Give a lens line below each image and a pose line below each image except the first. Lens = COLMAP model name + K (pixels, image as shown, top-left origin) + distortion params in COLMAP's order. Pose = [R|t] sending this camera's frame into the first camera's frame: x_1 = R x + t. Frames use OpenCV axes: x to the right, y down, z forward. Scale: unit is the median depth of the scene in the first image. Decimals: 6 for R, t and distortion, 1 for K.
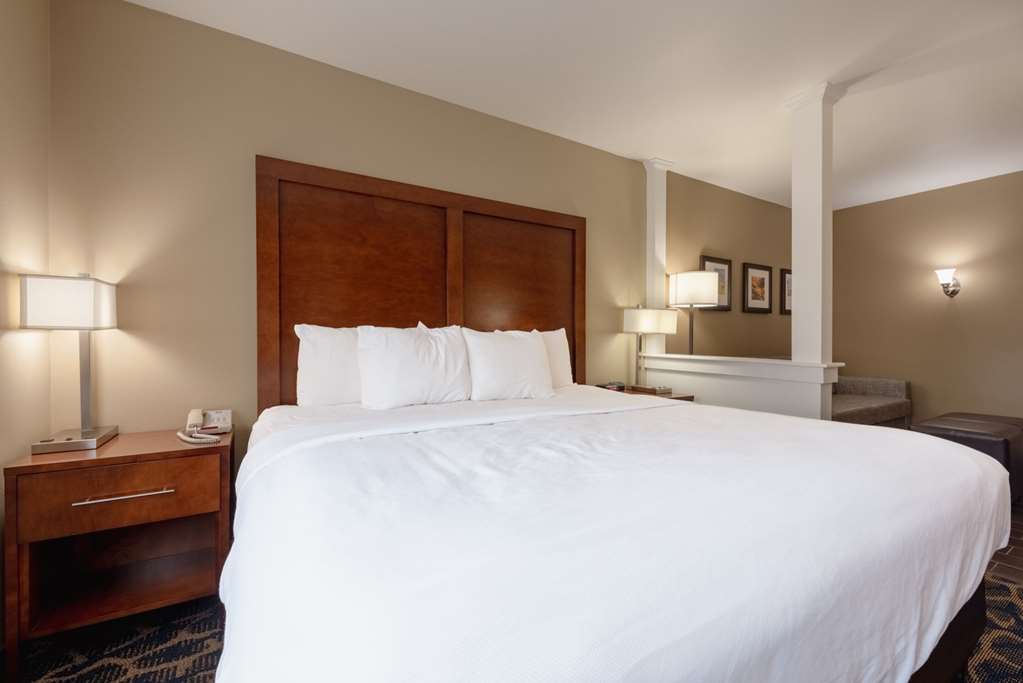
lens RADIAL K [[431.7, 0, 511.5], [0, 431.7, 341.5], [0, 0, 1]] dist [-0.012089, -0.000302]
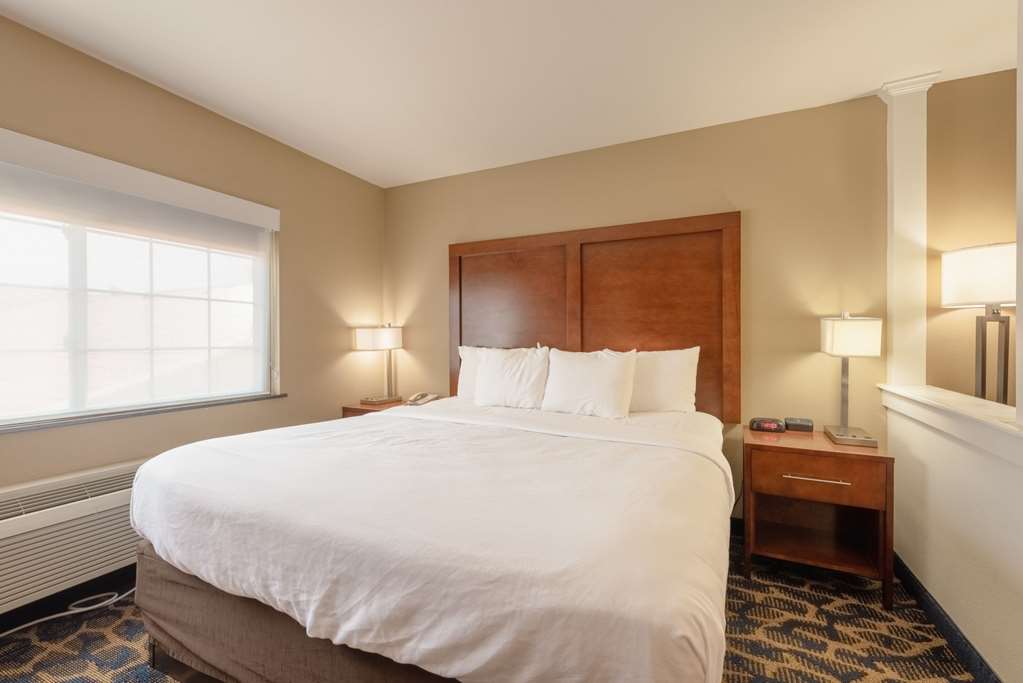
lens RADIAL K [[431.7, 0, 511.5], [0, 431.7, 341.5], [0, 0, 1]] dist [-0.012089, -0.000302]
pose [[0.536422, -0.006917, -0.843922, 0.742340], [-0.010949, 0.999825, -0.015154, -0.027812], [0.843879, 0.017369, 0.536252, 0.244680]]
